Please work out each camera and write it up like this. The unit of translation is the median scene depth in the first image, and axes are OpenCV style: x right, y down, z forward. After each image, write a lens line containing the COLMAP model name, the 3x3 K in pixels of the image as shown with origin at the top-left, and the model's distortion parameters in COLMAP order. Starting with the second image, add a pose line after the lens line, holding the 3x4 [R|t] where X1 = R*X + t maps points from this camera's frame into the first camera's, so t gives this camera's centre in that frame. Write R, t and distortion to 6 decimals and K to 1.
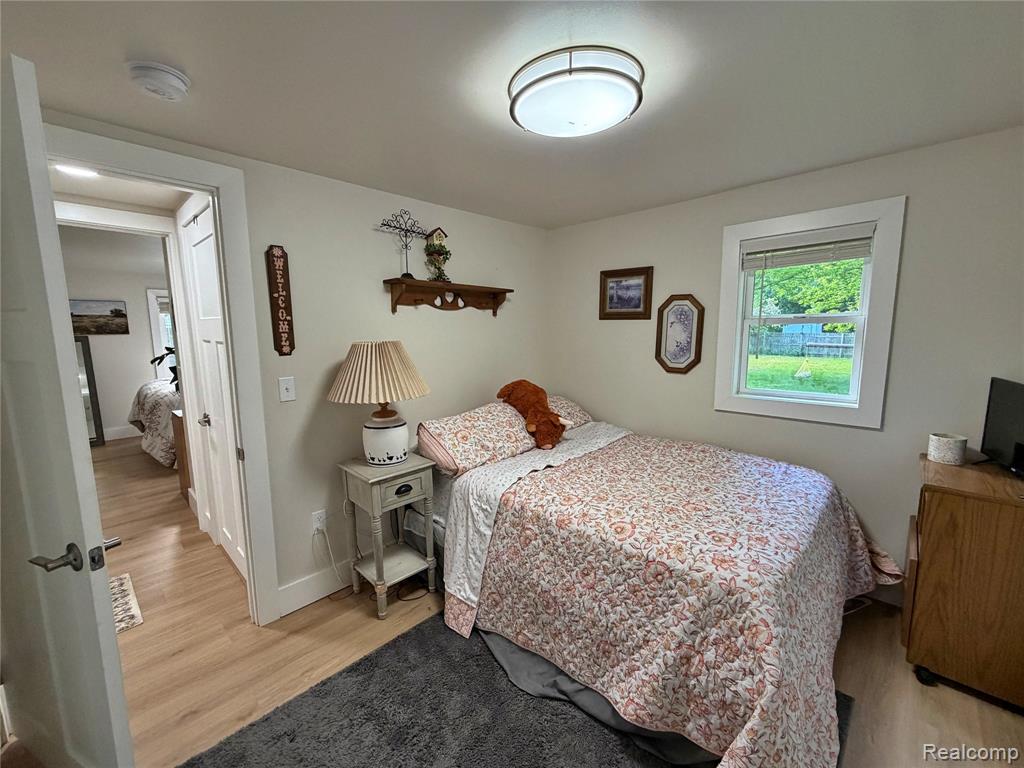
lens RADIAL K [[417.7, 0, 510.1], [0, 417.7, 386.5], [0, 0, 1]] dist [-0.001909, -0.000170]
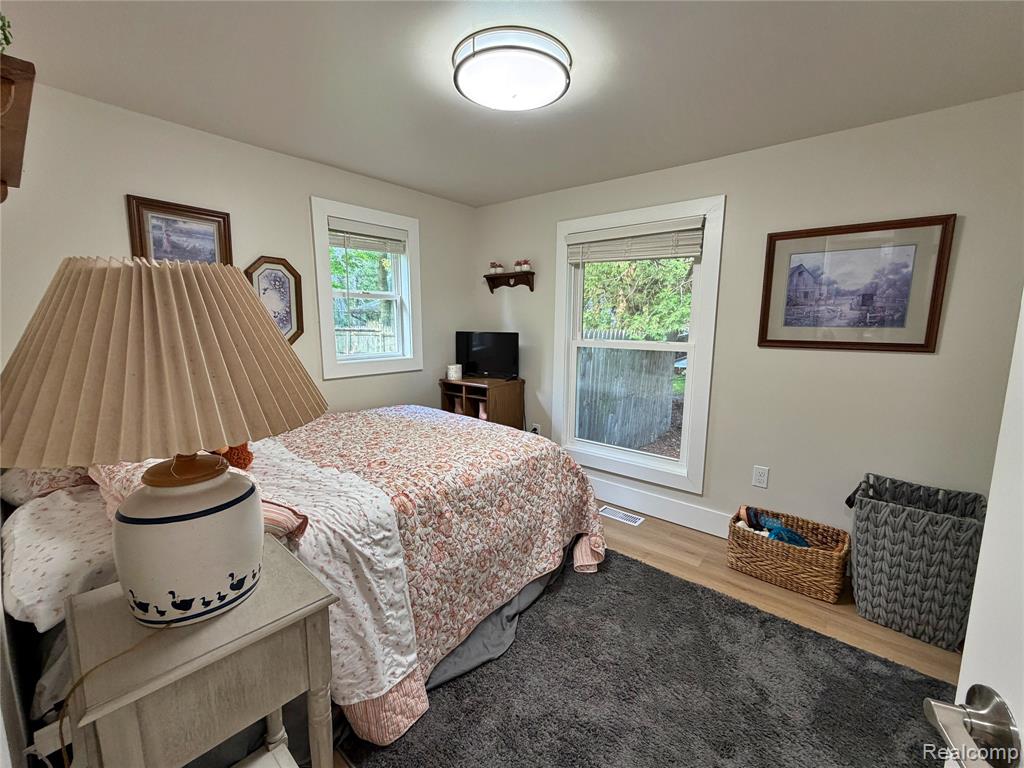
lens RADIAL K [[417.7, 0, 510.1], [0, 417.7, 386.5], [0, 0, 1]] dist [-0.001909, -0.000170]
pose [[-0.060822, -0.141493, 0.988069, -0.717671], [0.133120, 0.979909, 0.148519, -0.024134], [-0.989232, 0.140565, -0.040765, 0.788449]]
